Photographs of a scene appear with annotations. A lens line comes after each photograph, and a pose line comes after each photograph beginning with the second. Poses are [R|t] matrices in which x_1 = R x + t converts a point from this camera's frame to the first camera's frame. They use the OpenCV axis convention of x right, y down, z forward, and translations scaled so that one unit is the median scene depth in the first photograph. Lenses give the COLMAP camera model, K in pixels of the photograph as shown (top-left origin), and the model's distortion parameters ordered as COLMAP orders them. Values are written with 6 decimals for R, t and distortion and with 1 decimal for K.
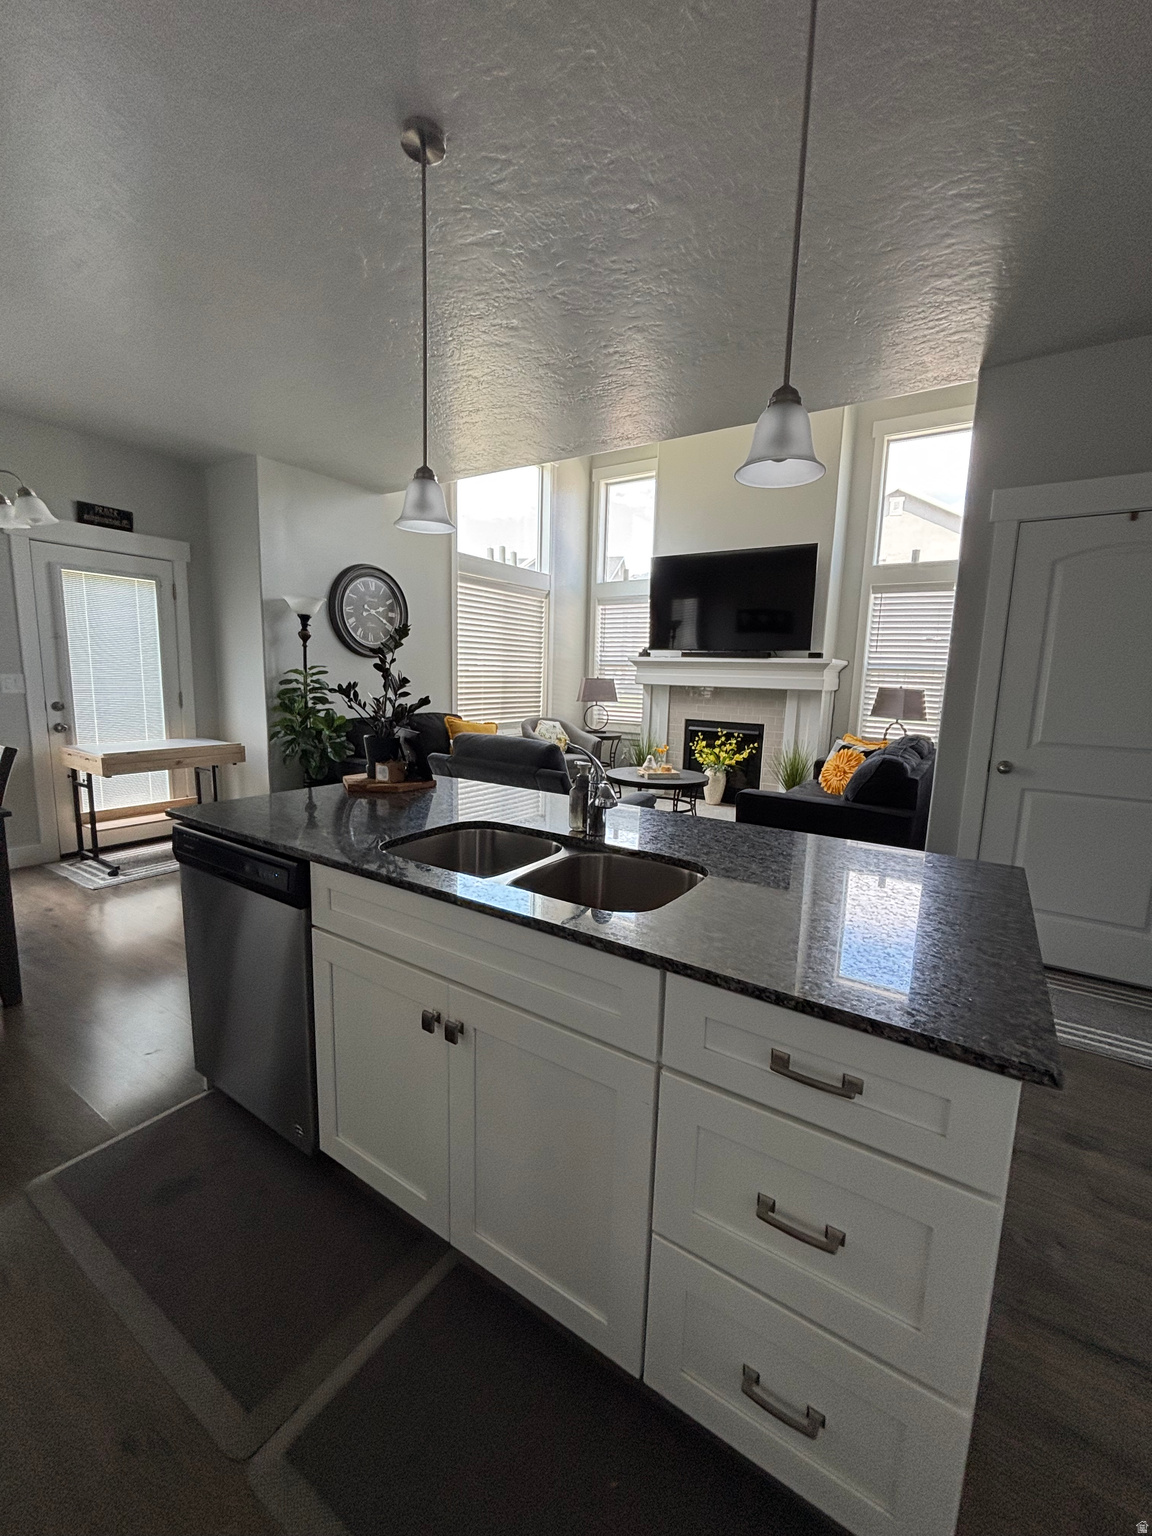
lens RADIAL K [[636.4, 0, 575.5], [0, 636.4, 770.4], [0, 0, 1]] dist [-0.003555, -0.000123]
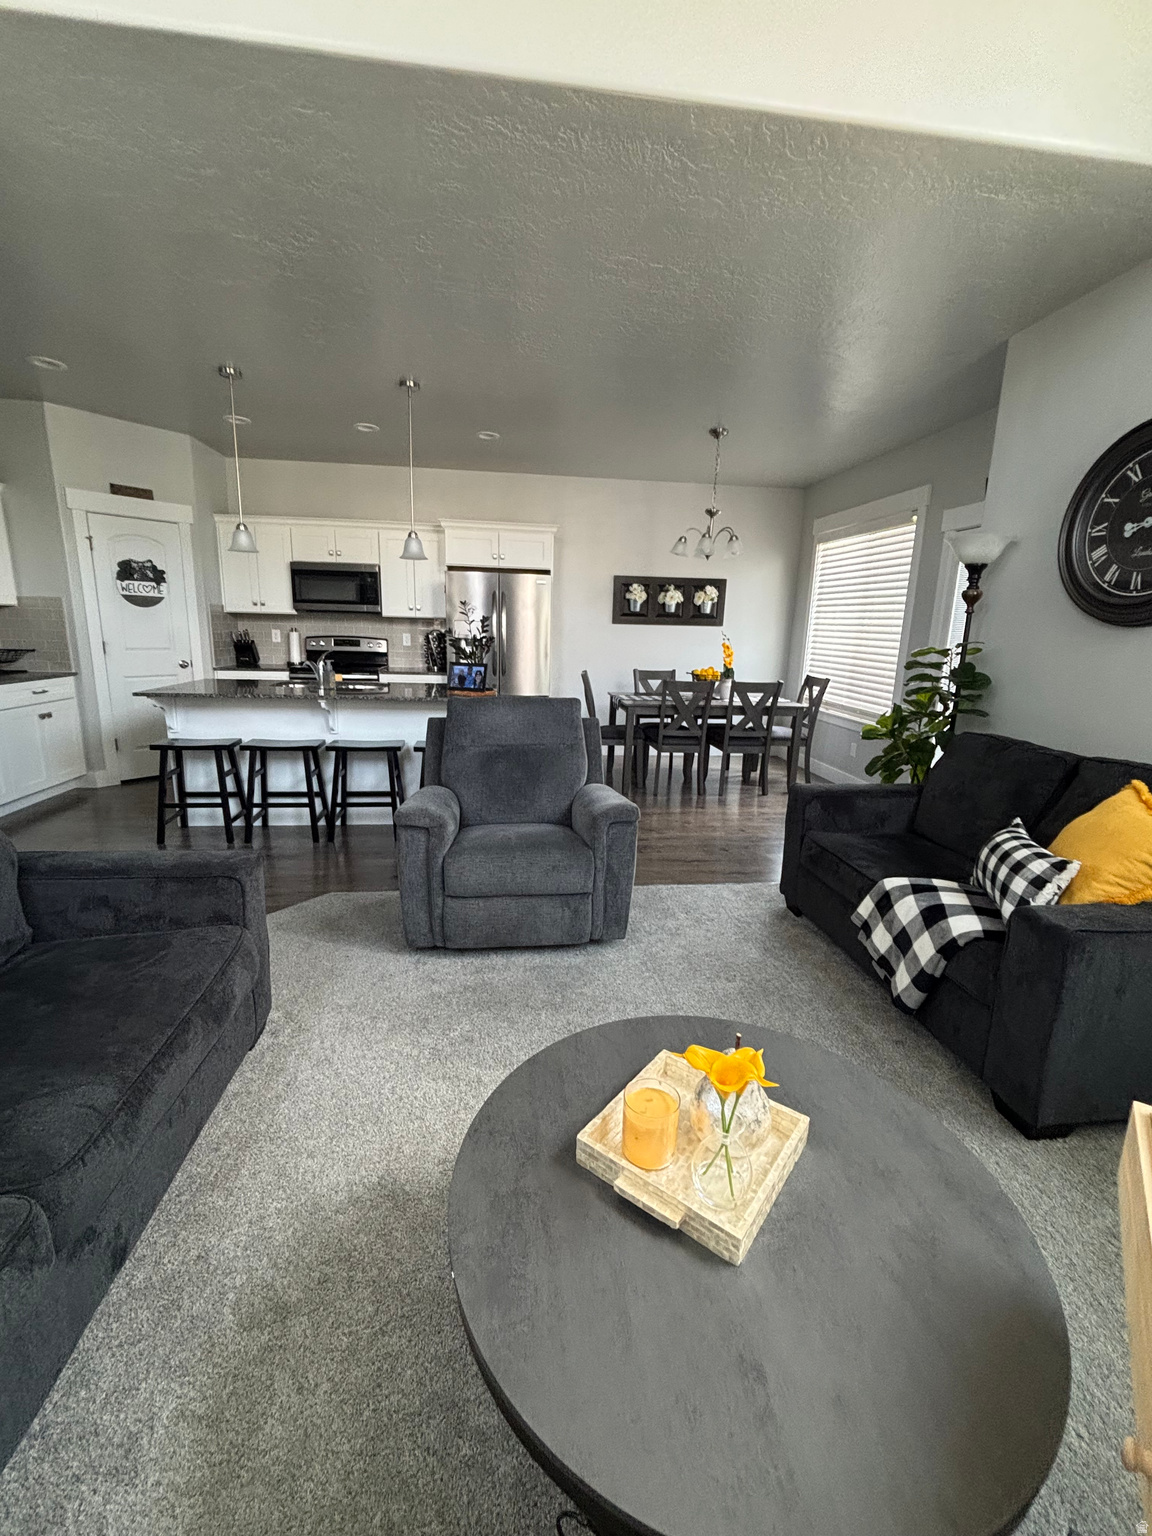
lens RADIAL K [[636.4, 0, 575.5], [0, 636.4, 770.4], [0, 0, 1]] dist [-0.003555, -0.000123]
pose [[-0.748106, 0.103675, -0.655431, 0.235593], [-0.142537, 0.939558, 0.311309, -0.137793], [0.648090, 0.326315, -0.688111, 0.903756]]
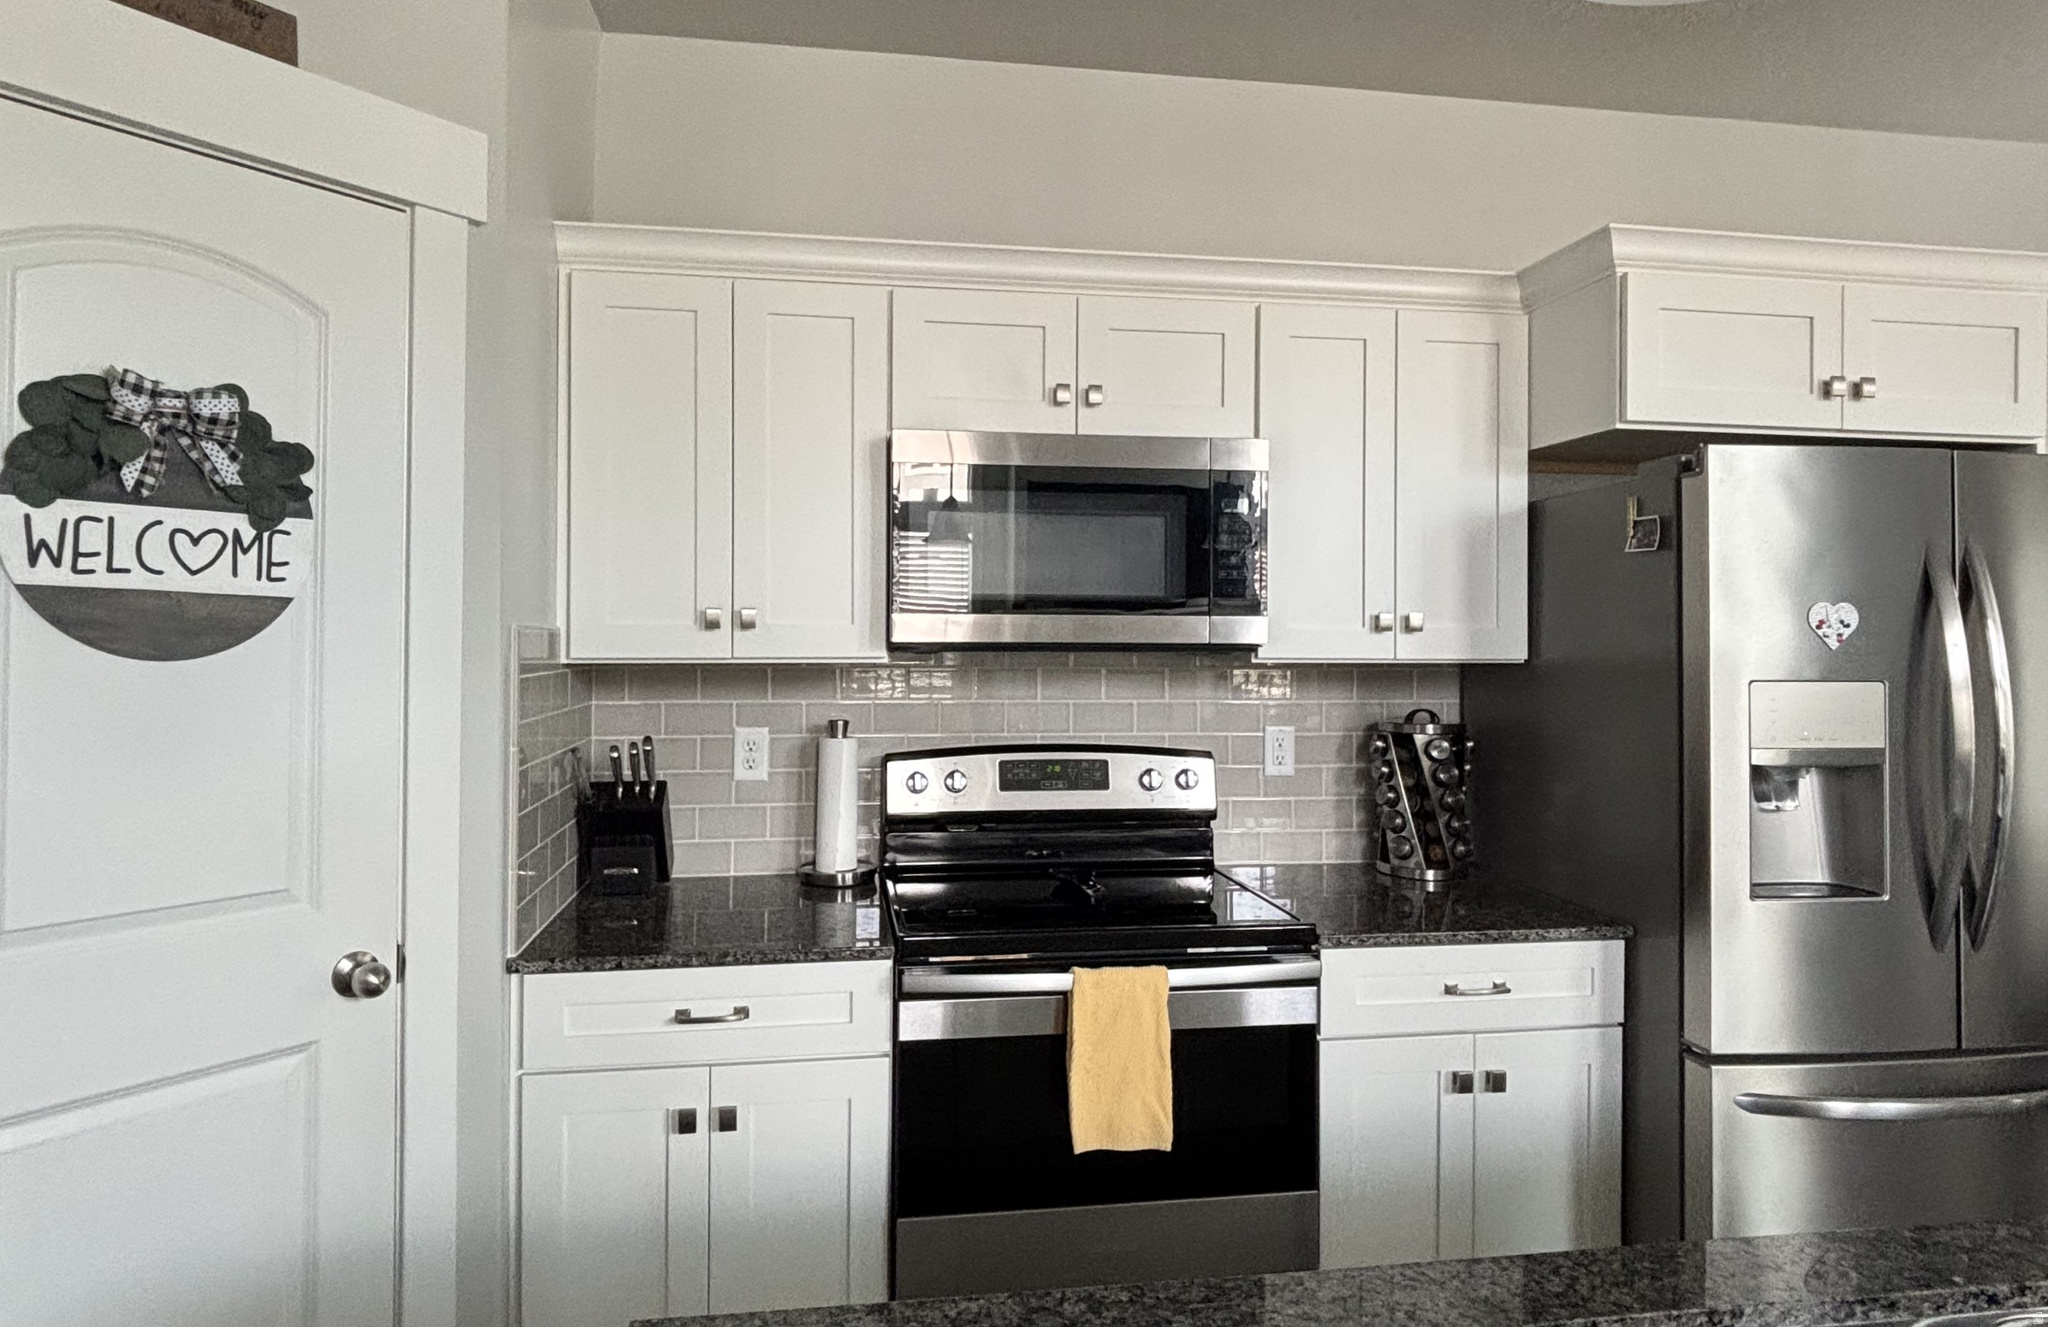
lens RADIAL K [[1145.2, 0, 985.5], [0, 1145.2, 616.0], [0, 0, 1]] dist [-0.002242, -0.001209]
pose [[-0.733737, -0.036442, -0.678456, 0.133432], [-0.123551, 0.989068, 0.080492, -0.054622], [0.668106, 0.142883, -0.730218, 0.228335]]
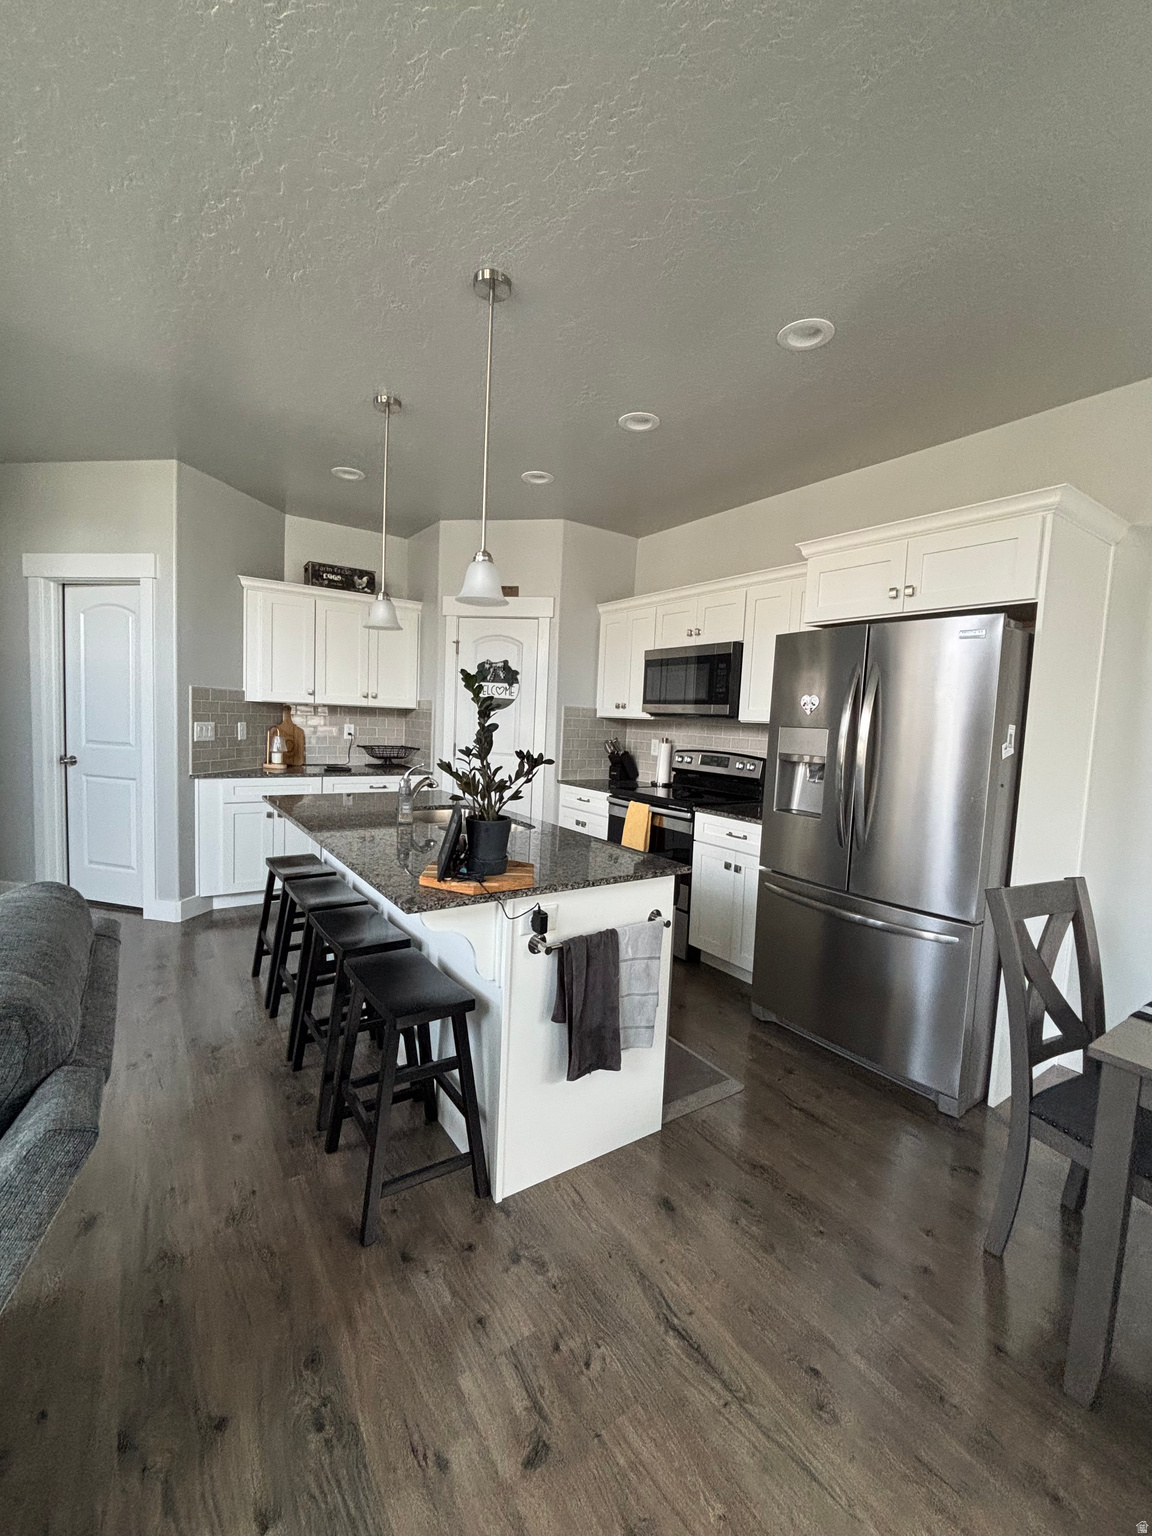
lens RADIAL K [[637.3, 0, 574.5], [0, 637.3, 767.3], [0, 0, 1]] dist [0.019942, -0.010596]
pose [[-0.935588, -0.089843, 0.341473, -0.241938], [-0.011921, 0.974573, 0.223753, -0.107501], [-0.352893, 0.205270, -0.912870, 0.601592]]
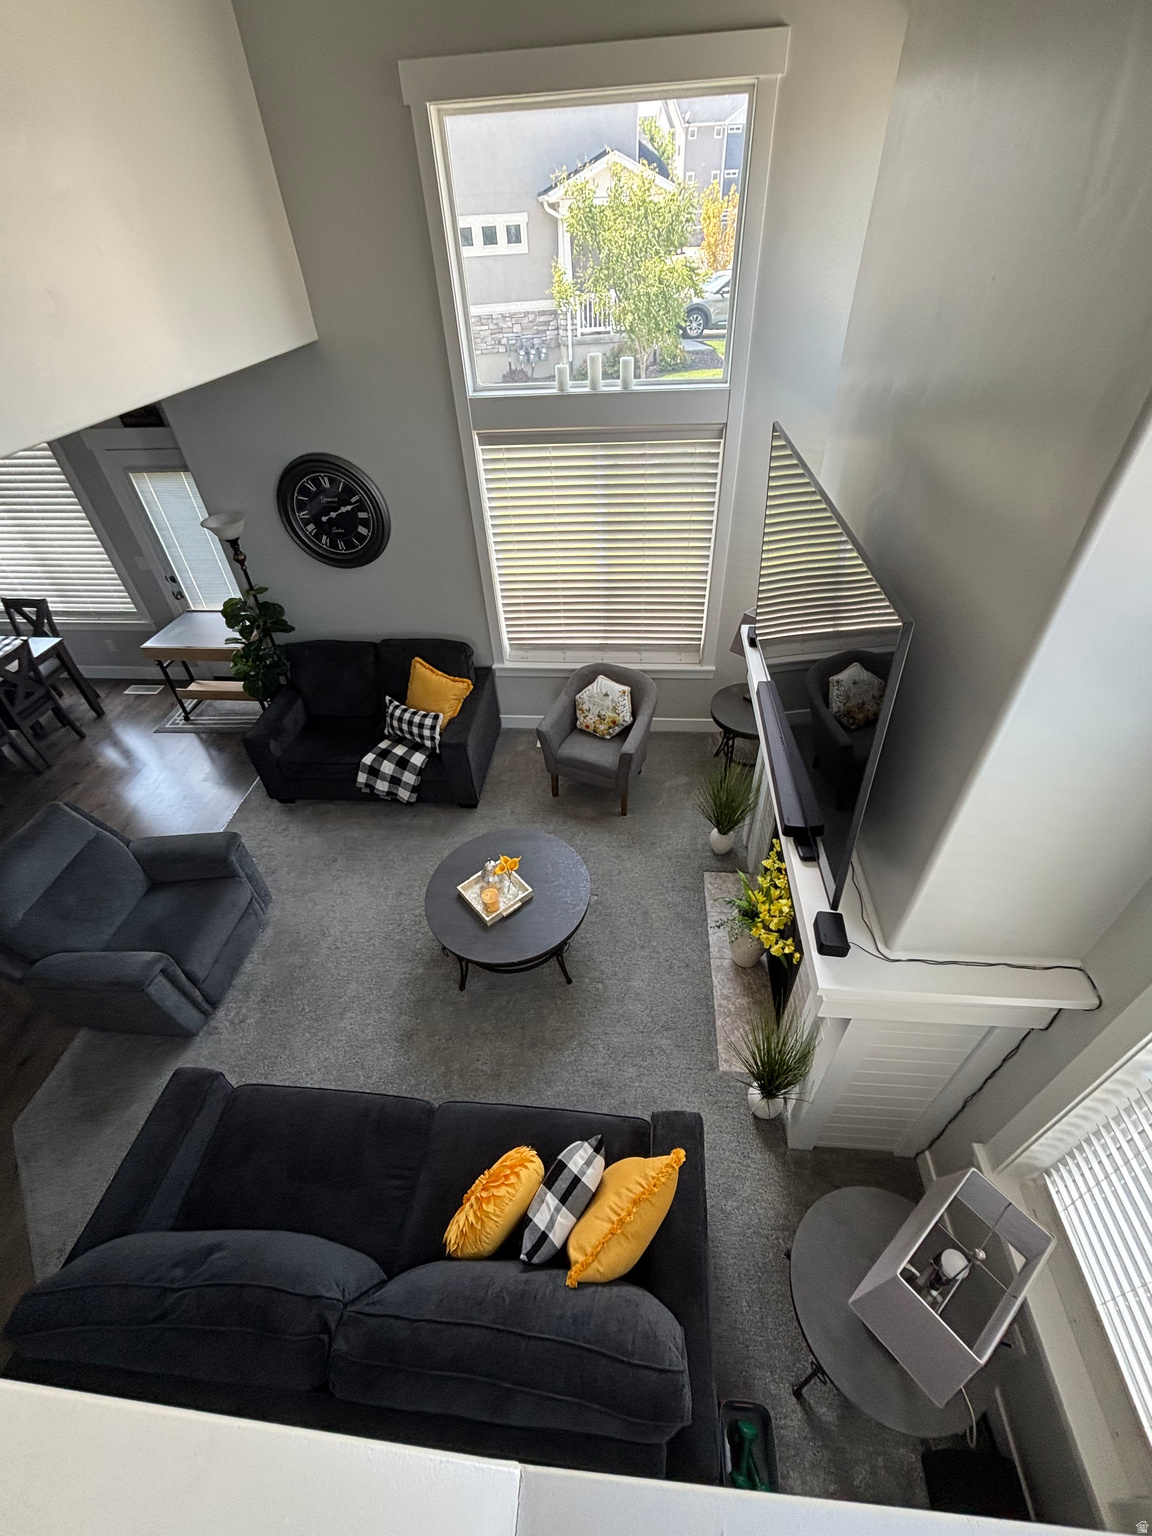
lens RADIAL K [[637.3, 0, 574.5], [0, 637.3, 767.3], [0, 0, 1]] dist [0.019942, -0.010596]
pose [[0.478643, 0.536395, -0.695112, 0.455768], [-0.067493, 0.811826, 0.579985, -0.393685], [0.875411, -0.230691, 0.424778, 0.697399]]
